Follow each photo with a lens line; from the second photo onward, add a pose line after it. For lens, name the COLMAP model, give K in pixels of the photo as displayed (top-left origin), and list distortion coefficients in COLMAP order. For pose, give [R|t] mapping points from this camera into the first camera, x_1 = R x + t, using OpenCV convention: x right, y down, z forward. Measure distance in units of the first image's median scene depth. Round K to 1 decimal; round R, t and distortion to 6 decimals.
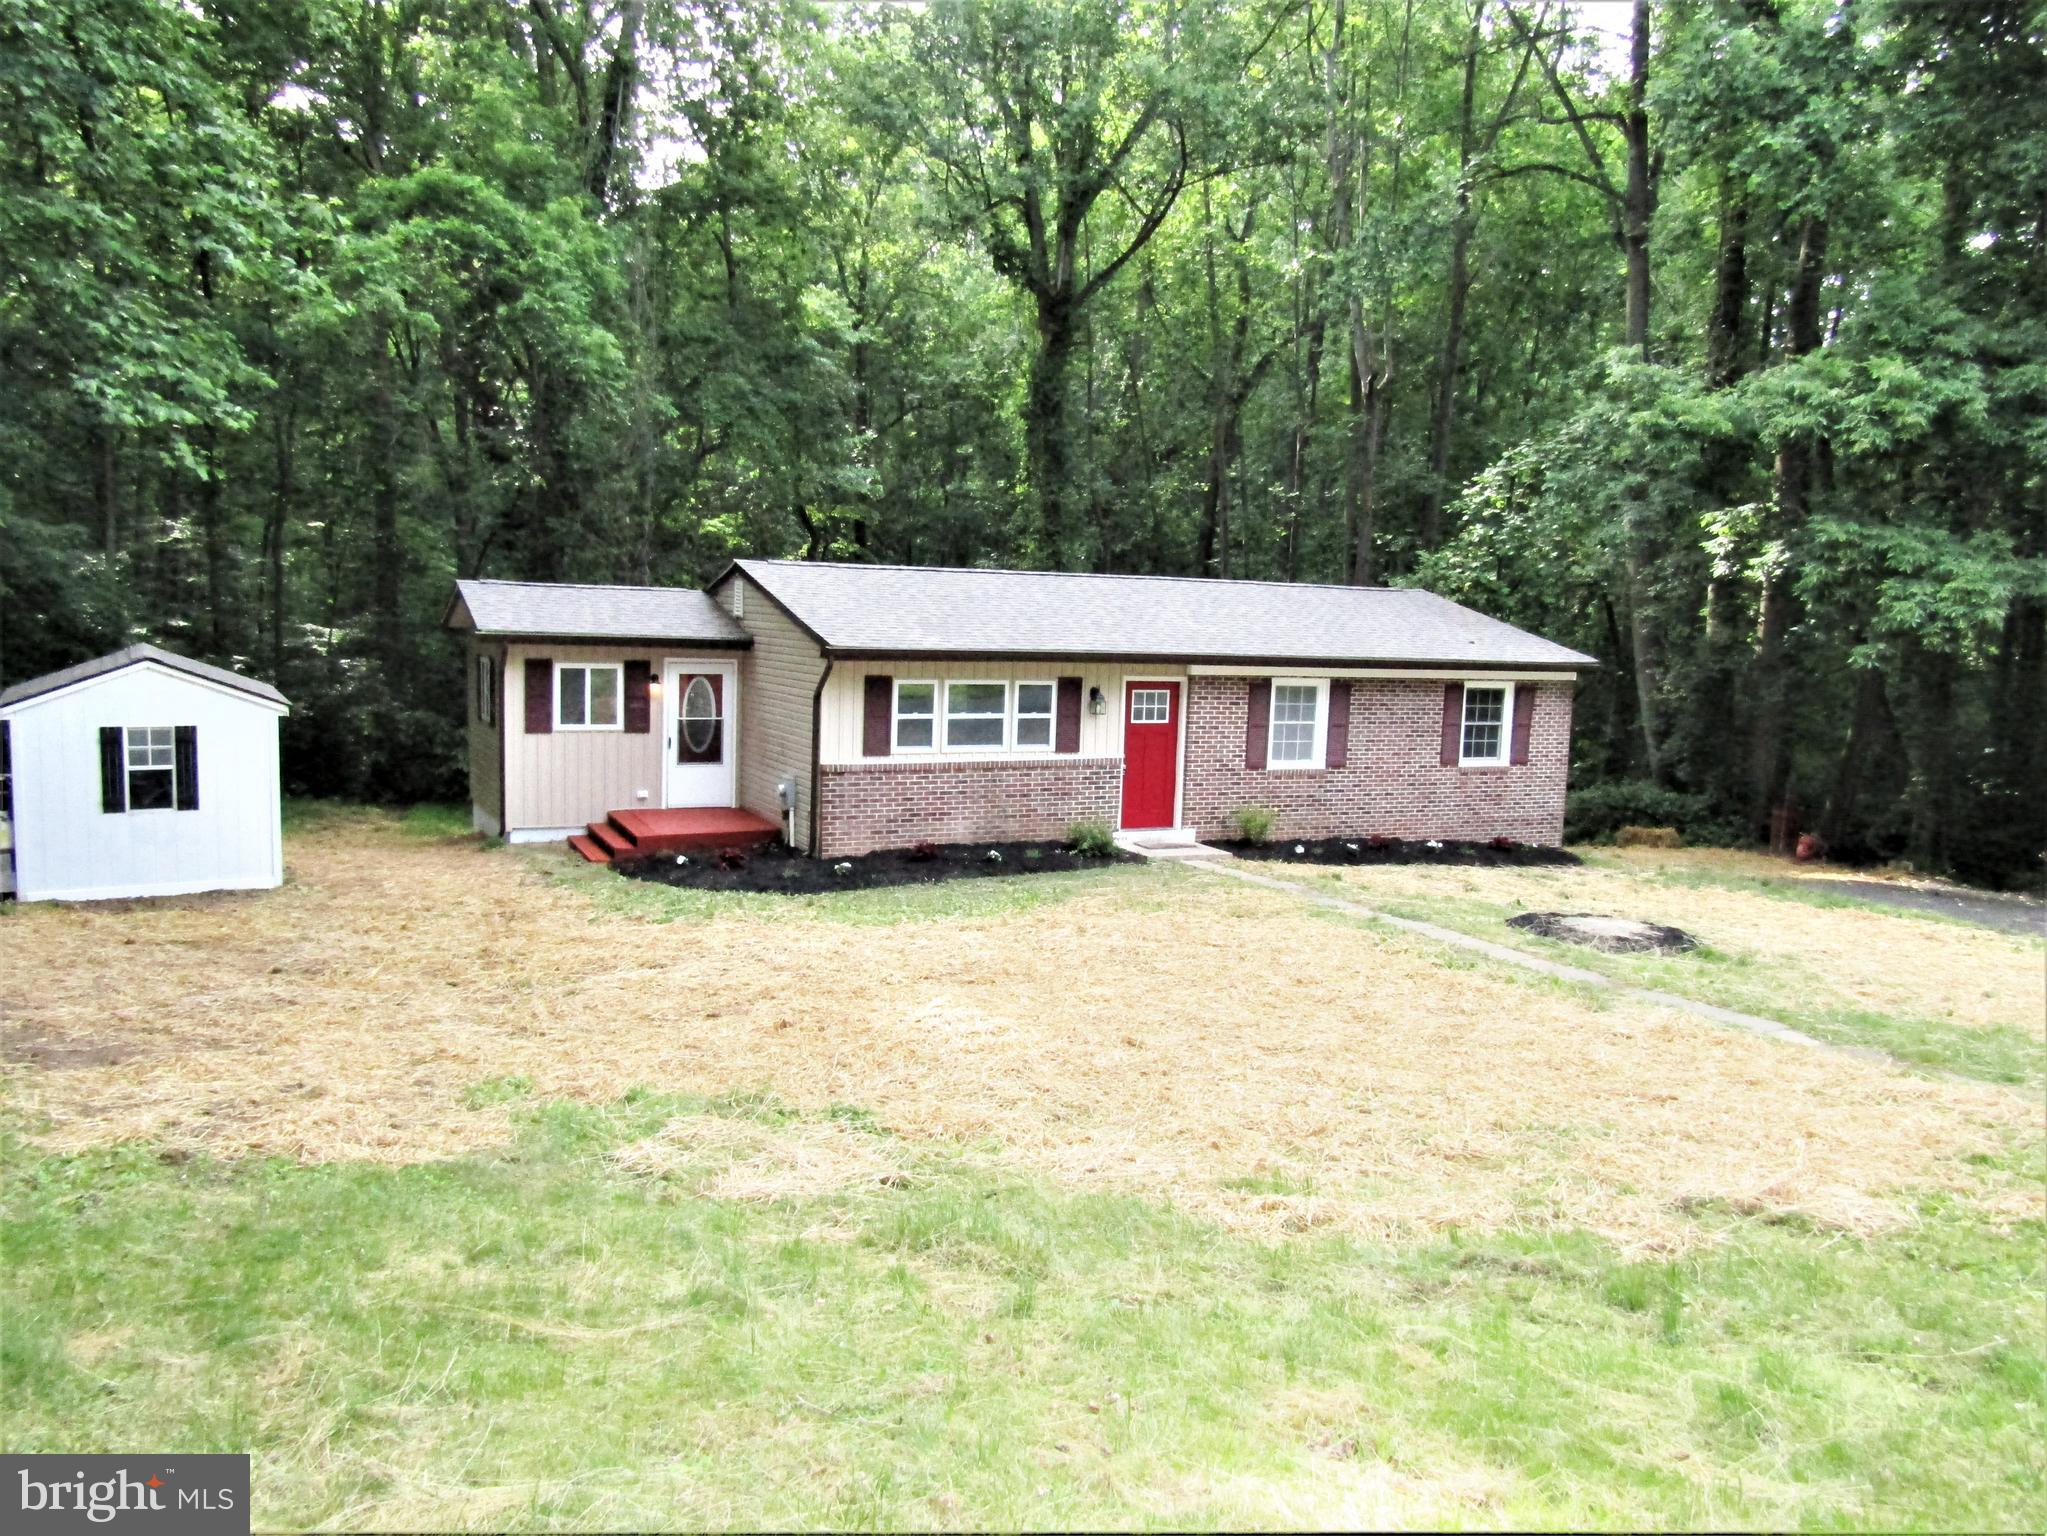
lens RADIAL K [[1502.1, 0, 1025.6], [0, 1502.1, 761.8], [0, 0, 1]] dist [0.014517, 0.000432]
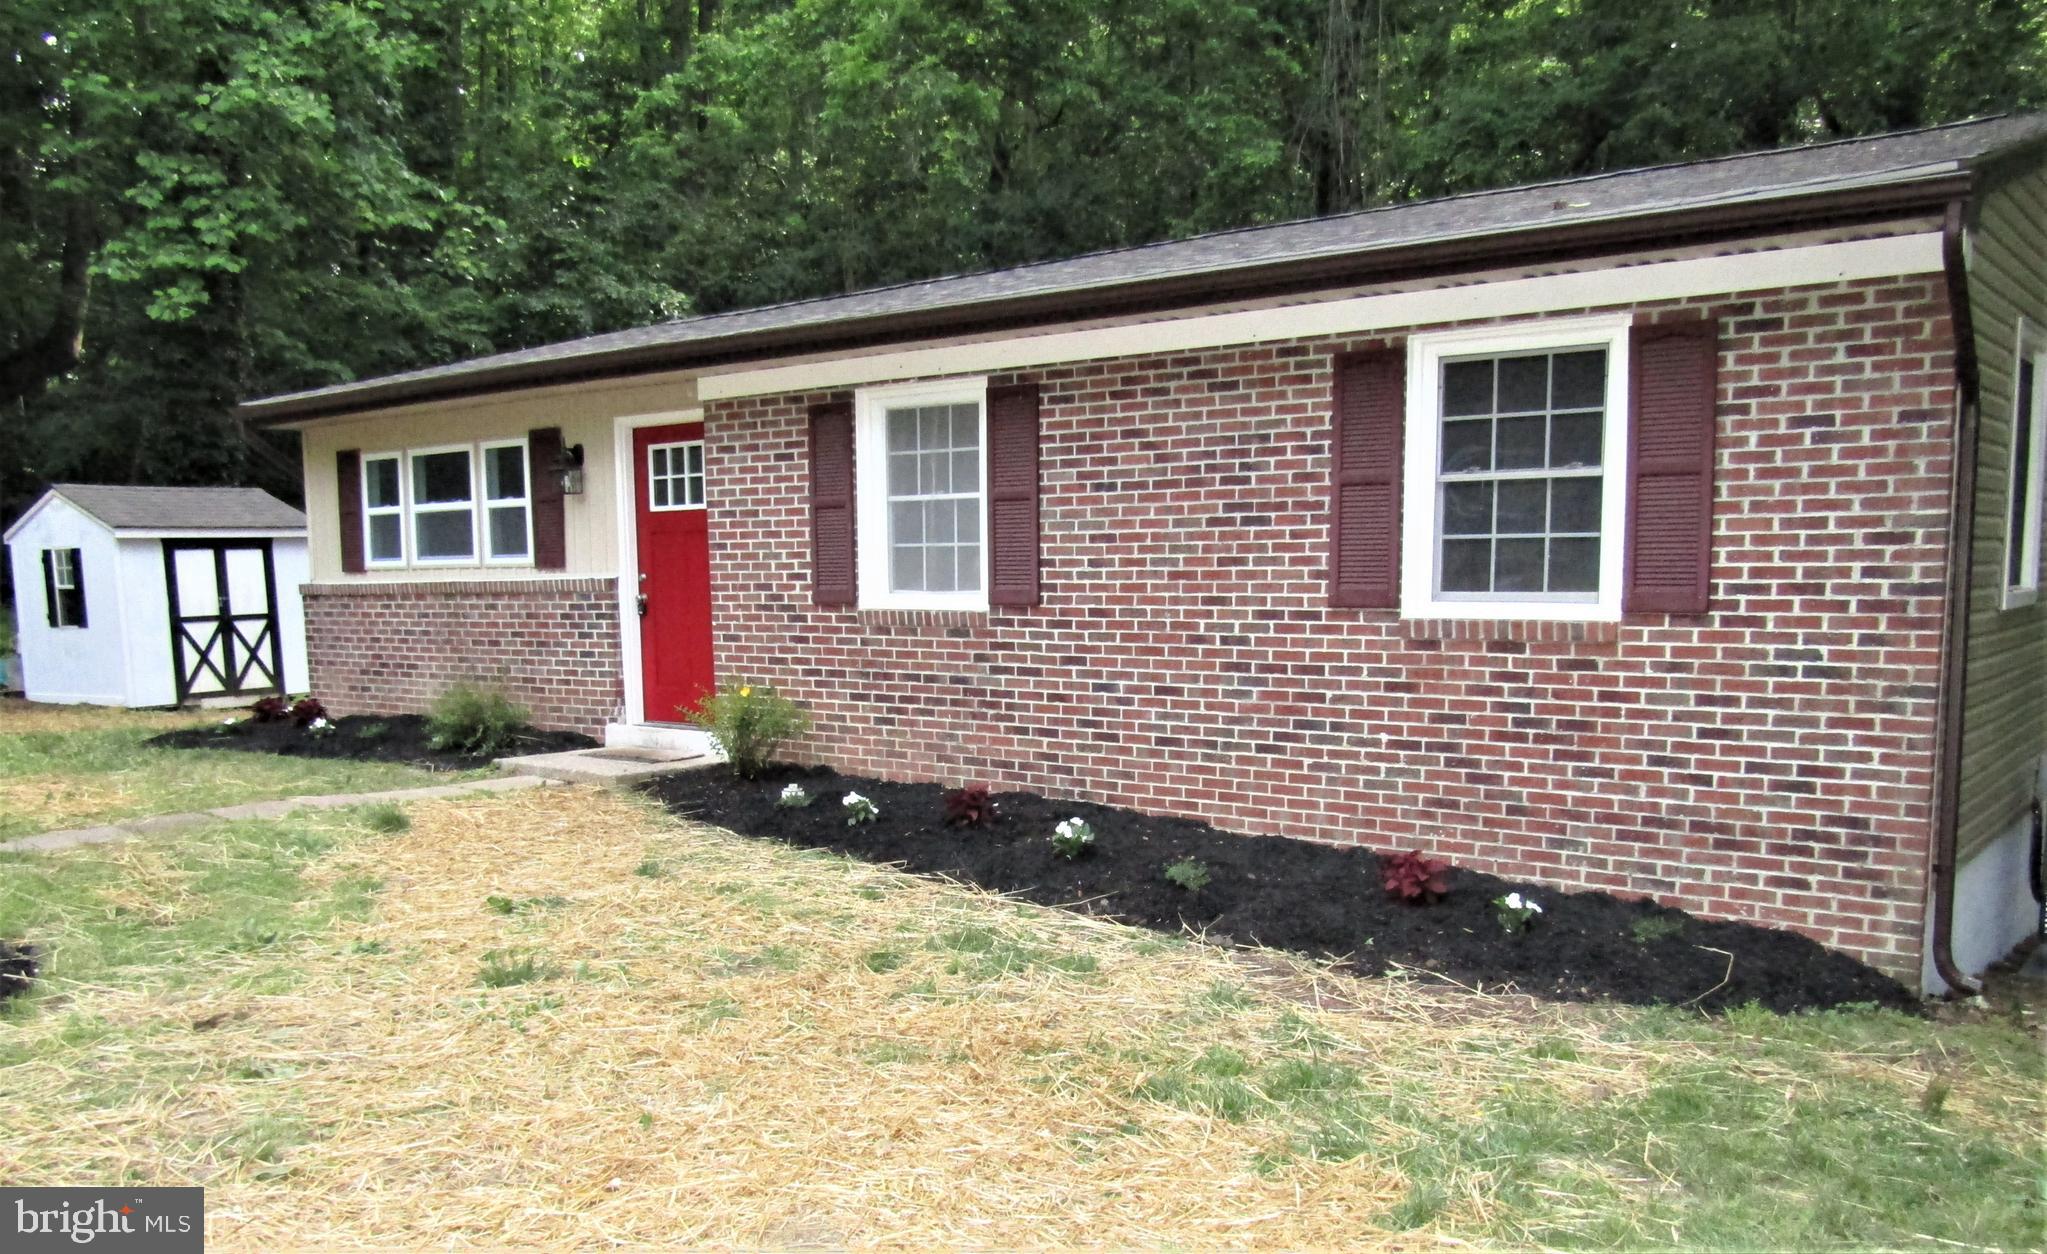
lens RADIAL K [[1643.0, 0, 983.3], [0, 1643.0, 787.6], [0, 0, 1]] dist [-0.008368, -0.002252]
pose [[0.420365, 0.082811, -0.903568, 0.646017], [-0.066959, 0.995942, 0.060125, 0.026899], [0.904881, 0.035227, 0.424205, 0.899402]]
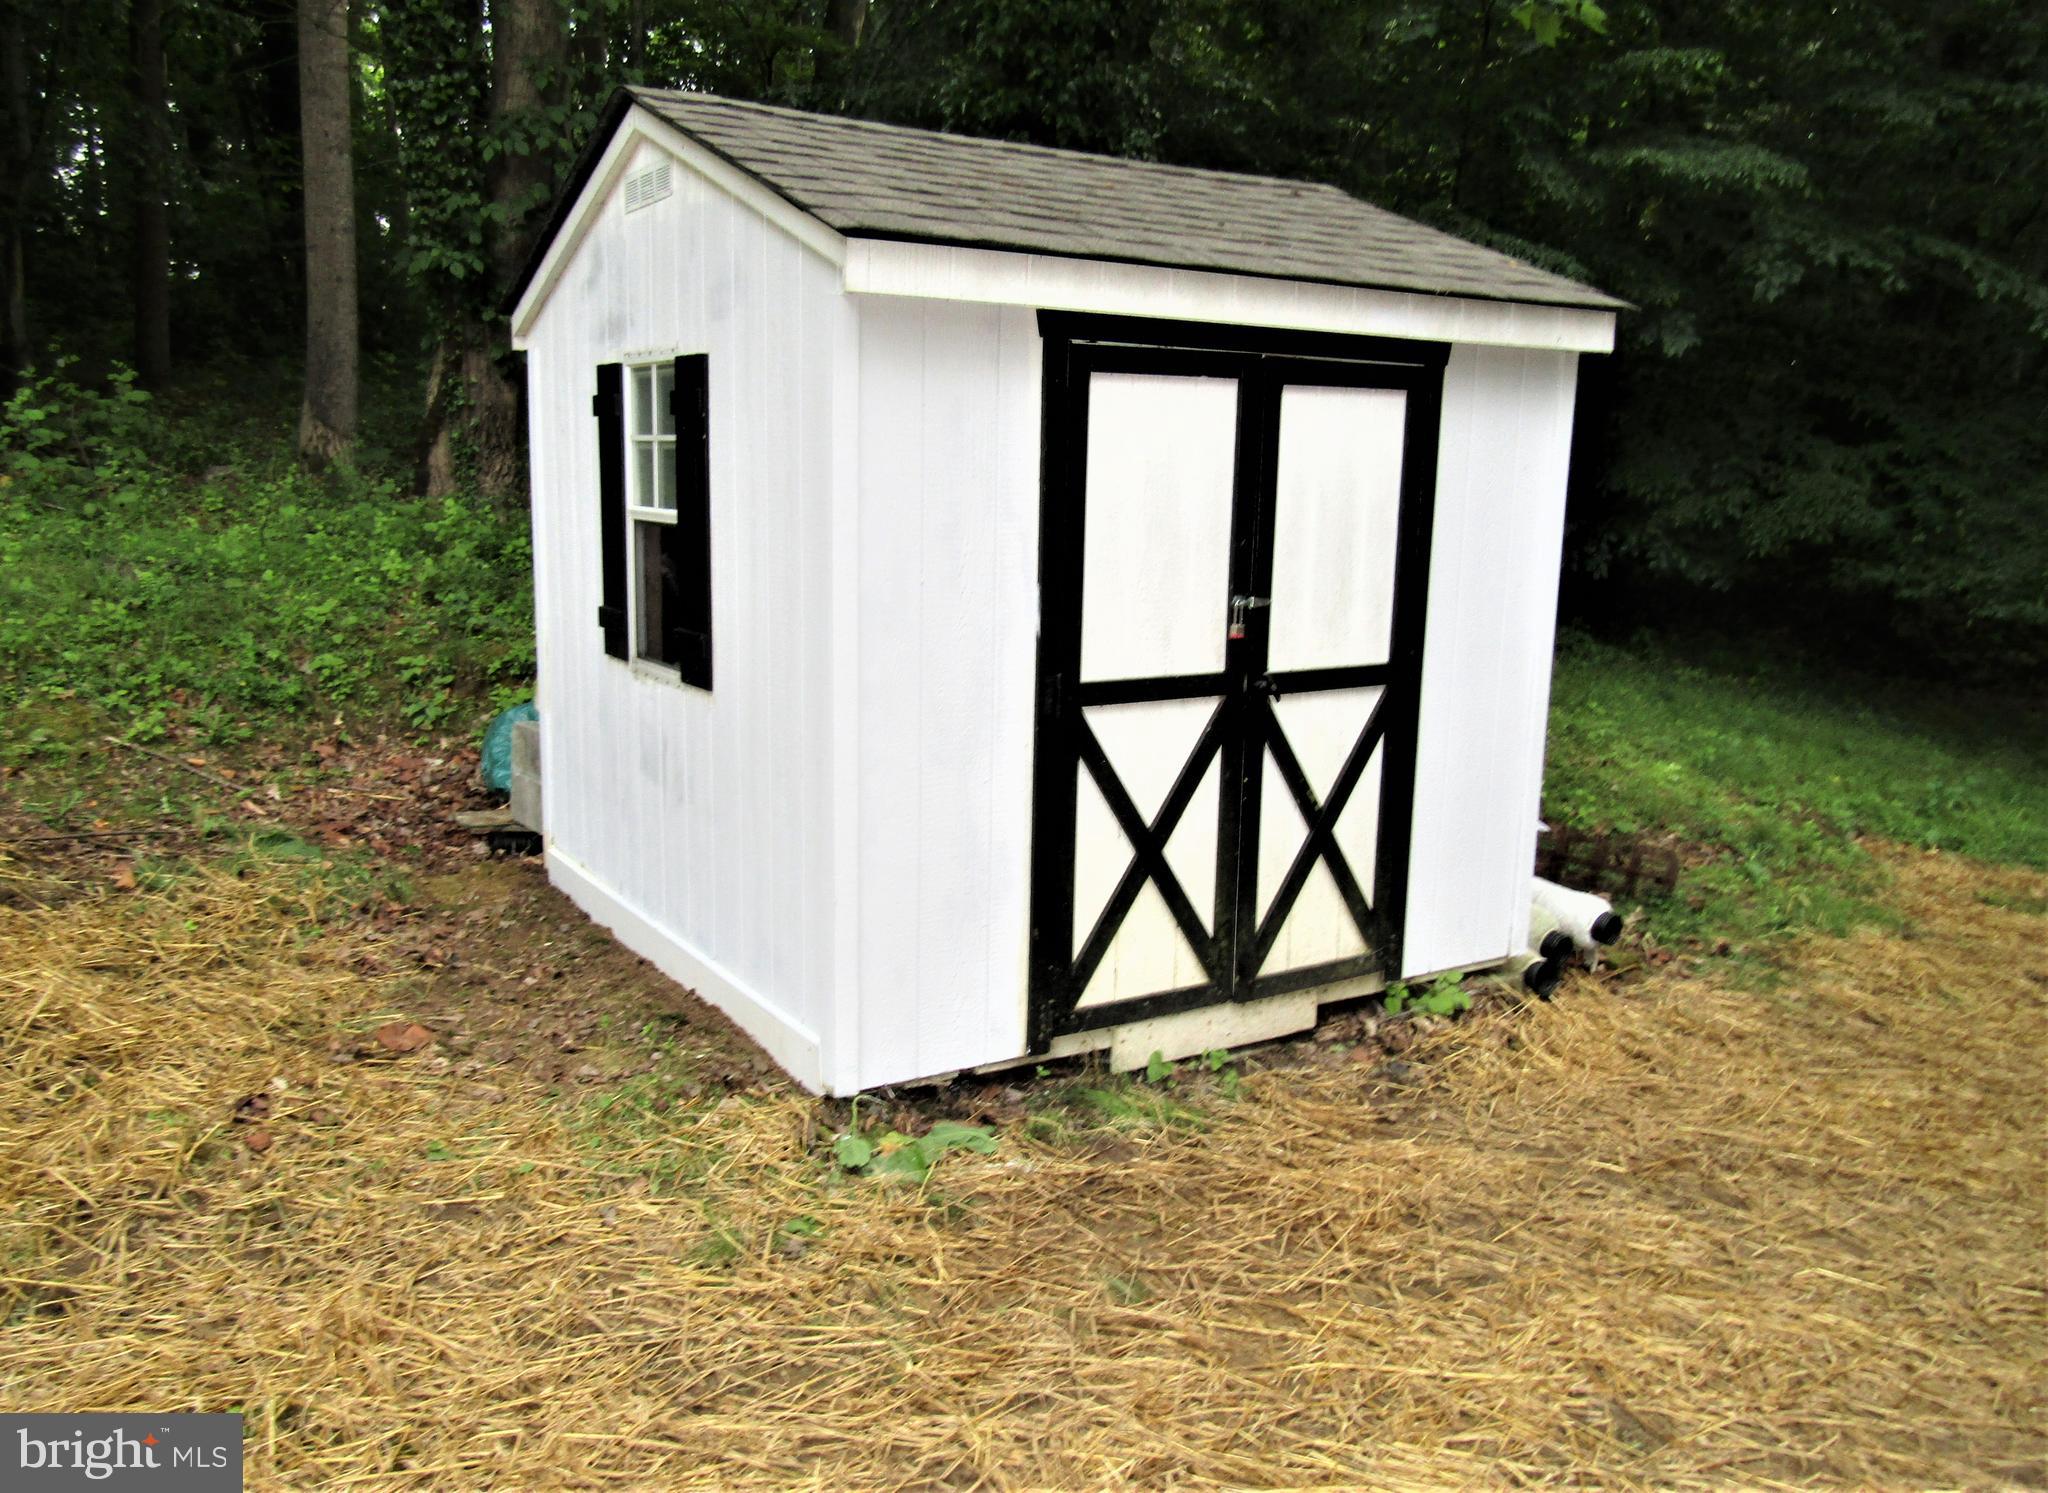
lens RADIAL K [[1587.1, 0, 1011.3], [0, 1587.1, 752.0], [0, 0, 1]] dist [0.006394, 0.000343]
pose [[0.042444, 0.149253, -0.987888, -0.231959], [-0.135178, 0.980545, 0.142335, -0.002766], [0.989912, 0.127499, 0.061794, 0.856891]]
